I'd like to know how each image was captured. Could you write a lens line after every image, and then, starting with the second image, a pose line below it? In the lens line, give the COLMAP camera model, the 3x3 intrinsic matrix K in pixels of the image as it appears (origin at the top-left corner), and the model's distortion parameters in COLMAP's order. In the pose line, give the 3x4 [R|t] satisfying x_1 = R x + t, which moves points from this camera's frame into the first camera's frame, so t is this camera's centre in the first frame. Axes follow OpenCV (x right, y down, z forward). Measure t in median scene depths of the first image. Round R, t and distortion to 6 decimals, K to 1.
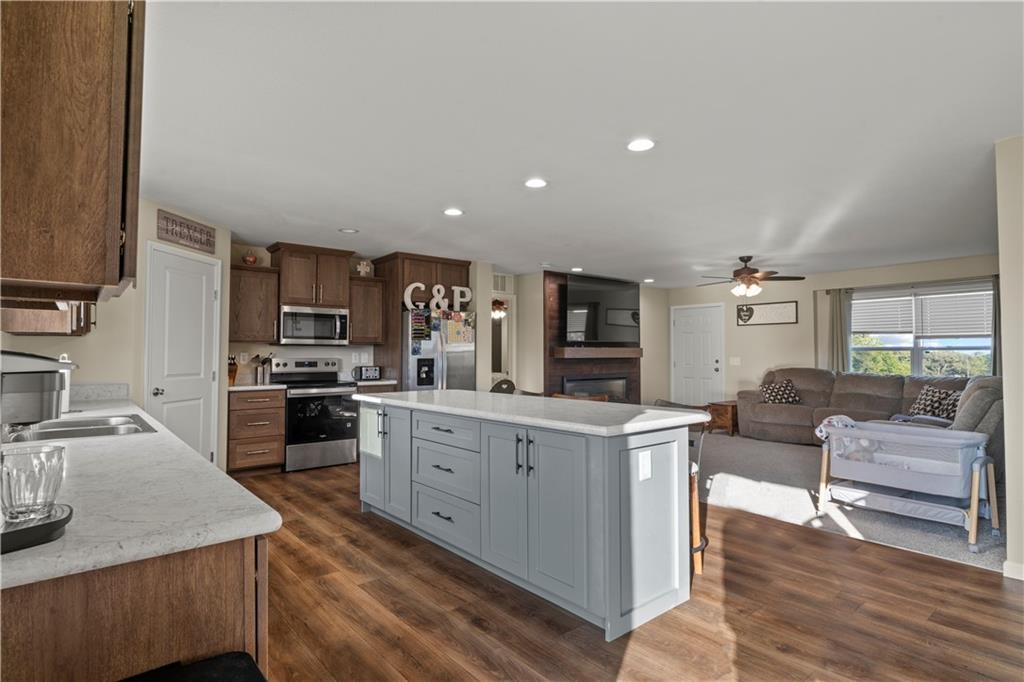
lens RADIAL K [[531.4, 0, 512.0], [0, 531.4, 341.0], [0, 0, 1]] dist [-0.003127, -0.000852]
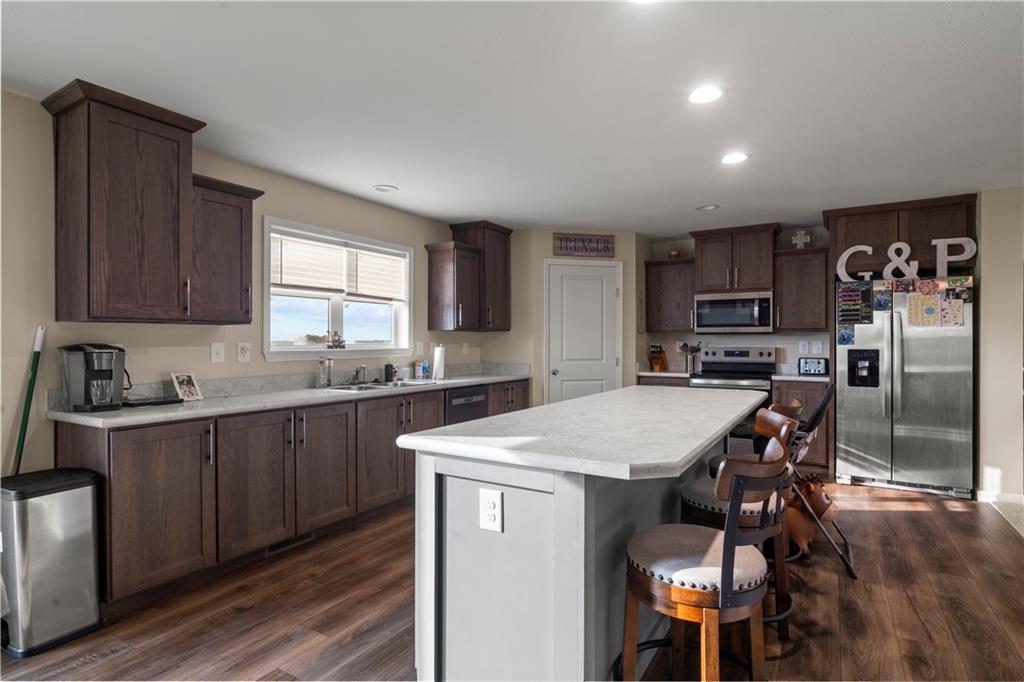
lens RADIAL K [[521.2, 0, 512.0], [0, 521.2, 341.0], [0, 0, 1]] dist [-0.003859, -0.000812]
pose [[0.323465, -0.000363, -0.946240, 0.835445], [0.023937, 0.999683, 0.007799, 0.010943], [0.945937, -0.025173, 0.323371, 0.759376]]
